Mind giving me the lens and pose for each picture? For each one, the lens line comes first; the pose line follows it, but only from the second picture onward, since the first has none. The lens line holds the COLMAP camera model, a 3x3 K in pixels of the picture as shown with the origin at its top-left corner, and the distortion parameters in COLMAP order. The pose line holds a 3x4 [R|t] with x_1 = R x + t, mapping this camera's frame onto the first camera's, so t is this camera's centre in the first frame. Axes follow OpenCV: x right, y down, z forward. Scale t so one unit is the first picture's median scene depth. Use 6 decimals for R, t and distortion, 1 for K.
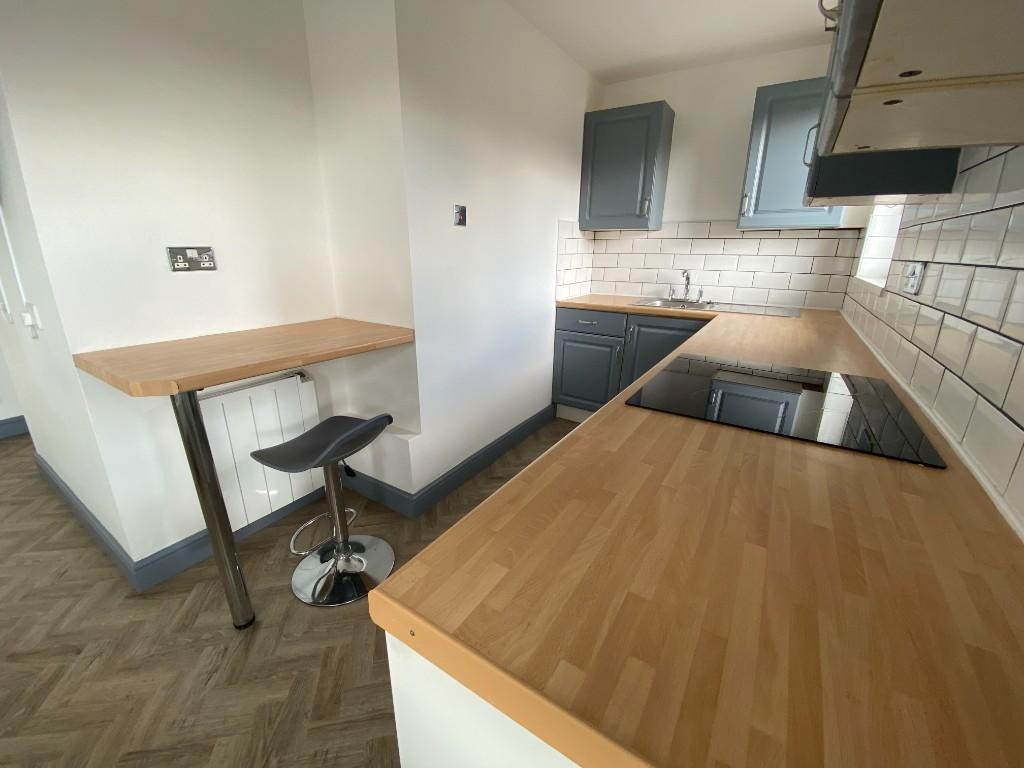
lens RADIAL K [[412.0, 0, 512.9], [0, 412.0, 378.7], [0, 0, 1]] dist [0.040241, -0.031615]
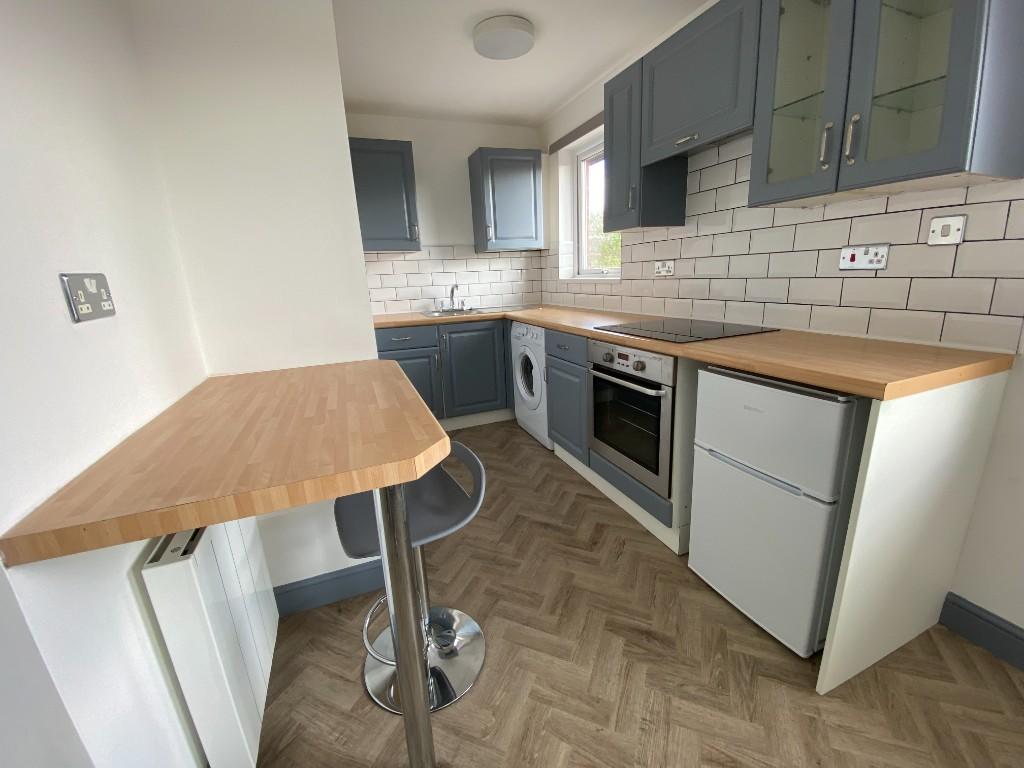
lens RADIAL K [[412.0, 0, 512.9], [0, 412.0, 378.7], [0, 0, 1]] dist [0.040241, -0.031615]
pose [[0.581117, -0.237297, 0.778455, -0.516930], [0.284288, 0.955475, 0.079037, -0.048342], [-0.762550, 0.175376, 0.622704, 0.177126]]
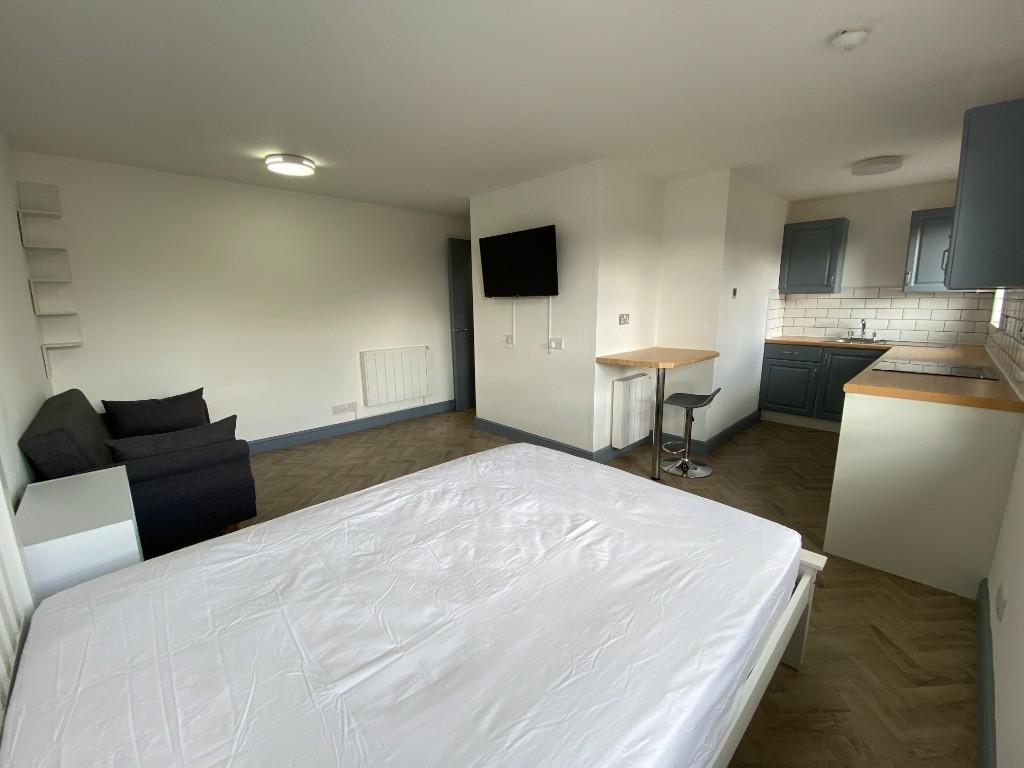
lens RADIAL K [[411.6, 0, 509.3], [0, 411.6, 377.9], [0, 0, 1]] dist [0.000123, -0.009403]
pose [[0.968434, 0.016552, -0.248720, -0.473651], [-0.045507, 0.992765, -0.111119, 0.181154], [0.245081, 0.118930, 0.962180, -0.746709]]
